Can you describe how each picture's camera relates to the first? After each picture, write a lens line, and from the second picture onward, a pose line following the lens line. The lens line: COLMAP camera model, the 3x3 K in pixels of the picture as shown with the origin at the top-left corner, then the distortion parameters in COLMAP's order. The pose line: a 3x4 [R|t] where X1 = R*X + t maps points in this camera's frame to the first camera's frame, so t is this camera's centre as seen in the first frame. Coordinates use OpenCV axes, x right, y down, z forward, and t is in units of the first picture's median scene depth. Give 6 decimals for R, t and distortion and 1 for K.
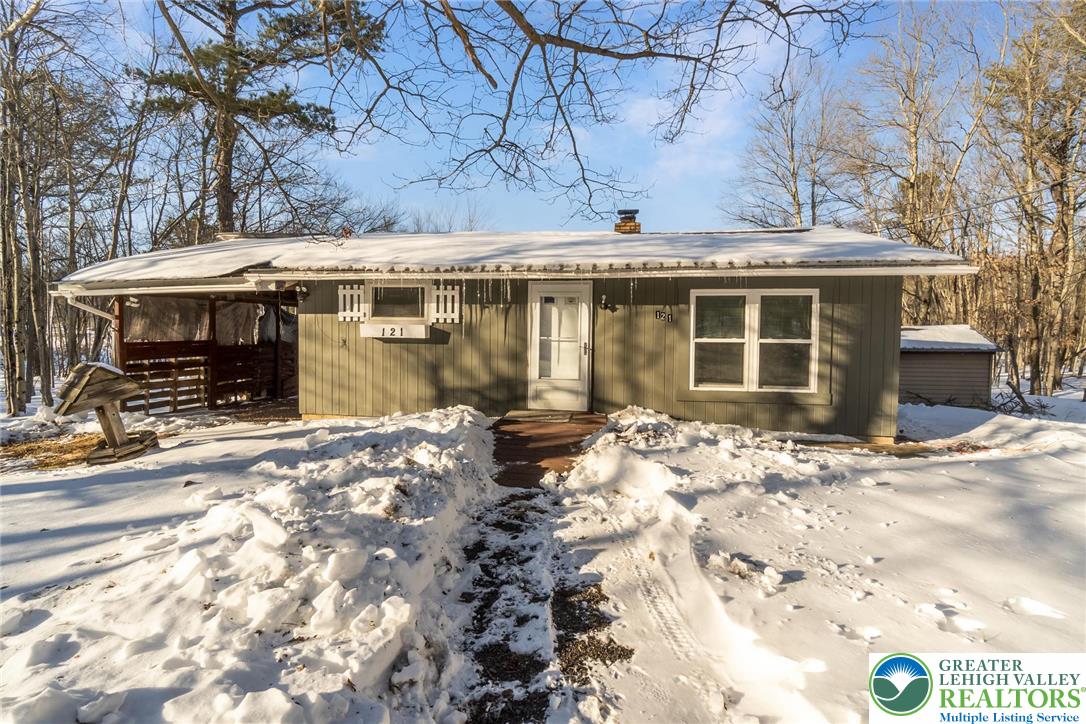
lens RADIAL K [[470.3, 0, 542.7], [0, 470.3, 357.1], [0, 0, 1]] dist [0.013430, -0.000155]
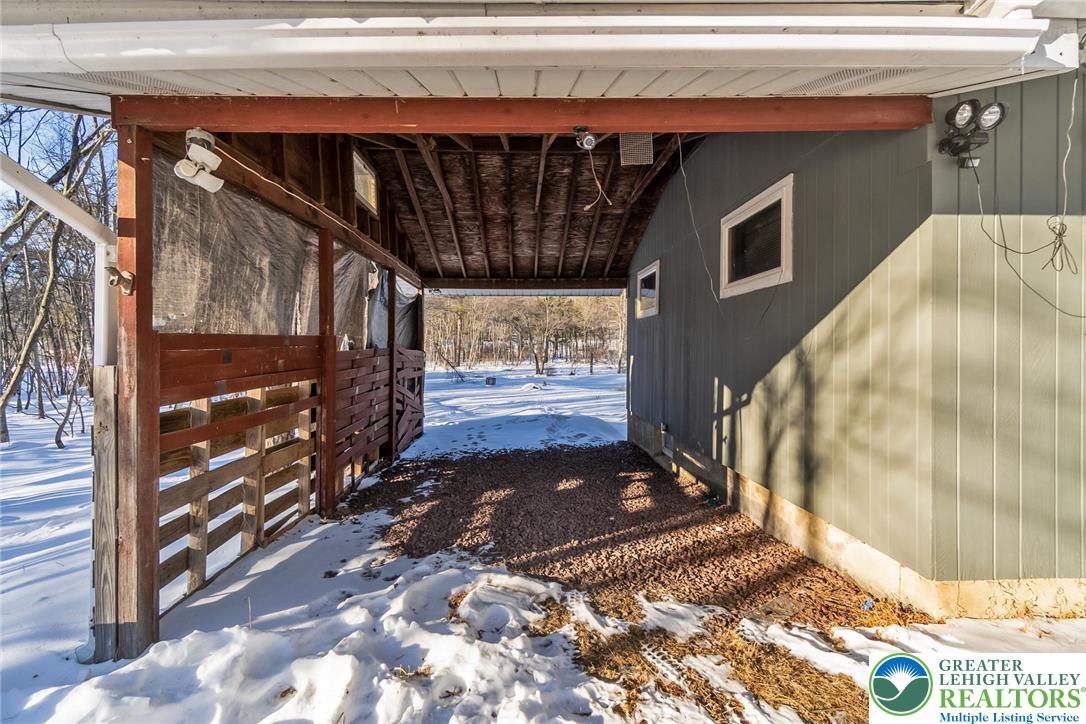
lens RADIAL K [[470.3, 0, 542.7], [0, 470.3, 357.1], [0, 0, 1]] dist [0.013430, -0.000155]
pose [[0.984482, -0.015901, 0.174762, -0.834931], [0.020292, 0.999521, -0.023365, -0.008515], [-0.174307, 0.026549, 0.984333, 0.831193]]
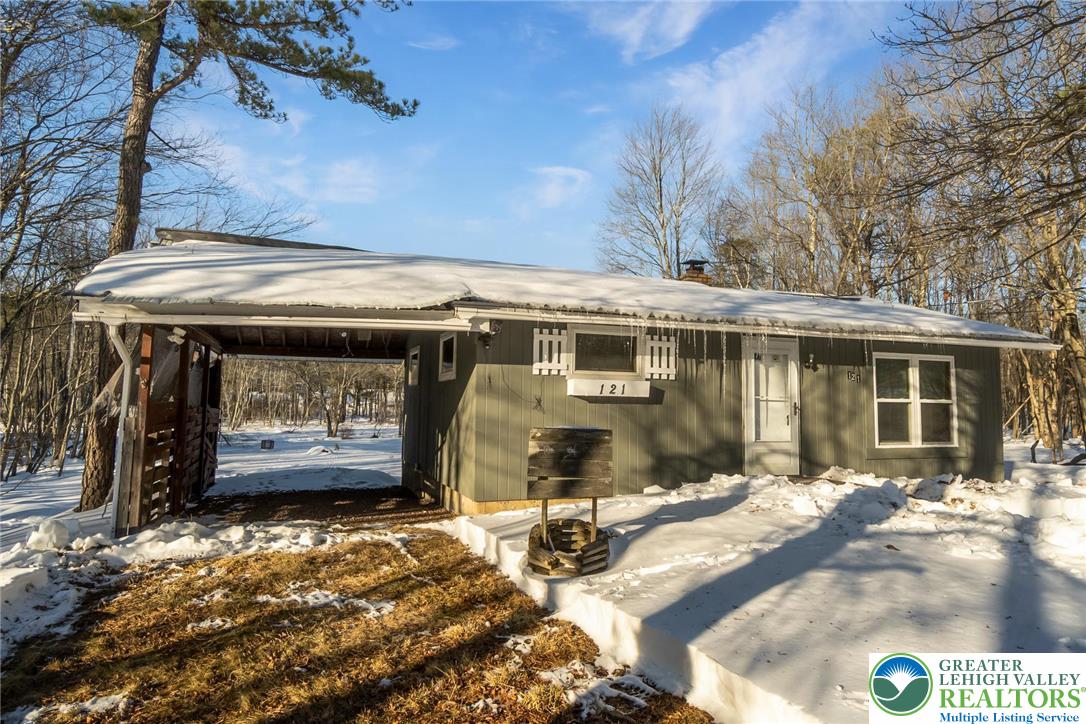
lens RADIAL K [[639.9, 0, 543.0], [0, 639.9, 362.0], [0, 0, 1]] dist [-0.000020, -0.000514]
pose [[0.885896, 0.030002, 0.462912, -0.944513], [0.019137, 0.994693, -0.101089, 0.009585], [-0.463489, 0.098413, 0.880621, 0.075548]]
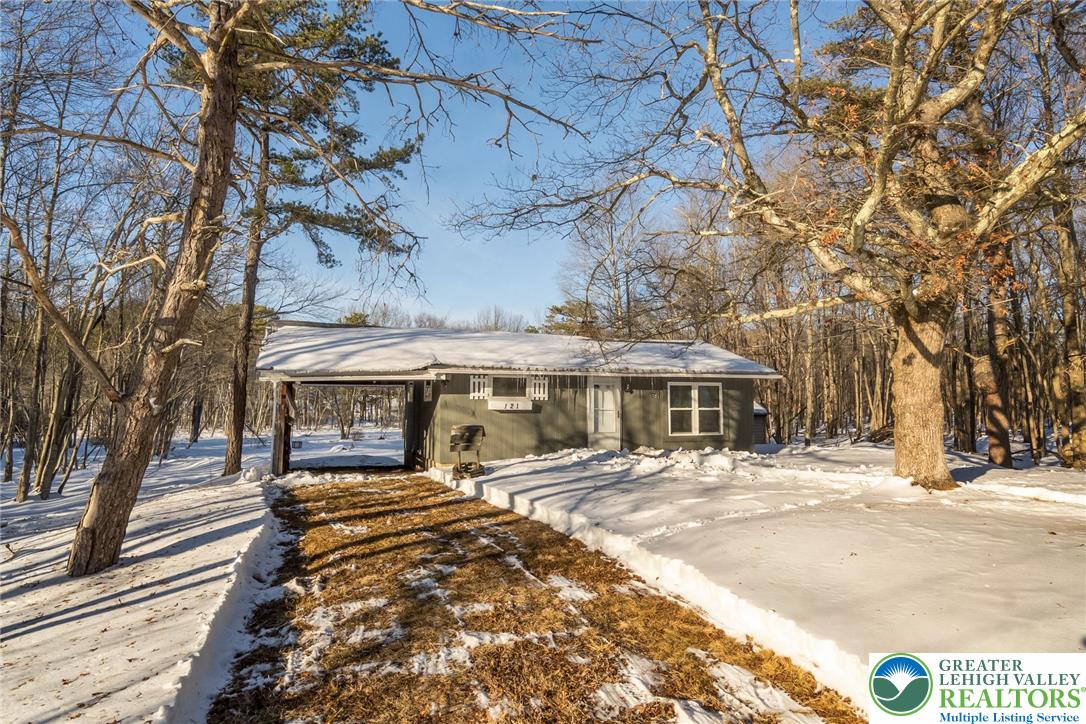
lens RADIAL K [[639.9, 0, 543.0], [0, 639.9, 362.0], [0, 0, 1]] dist [-0.000020, -0.000514]
pose [[0.887996, 0.021115, 0.459367, -1.224266], [0.030796, 0.993972, -0.105219, 0.029628], [-0.458819, 0.107581, 0.881993, -0.970571]]
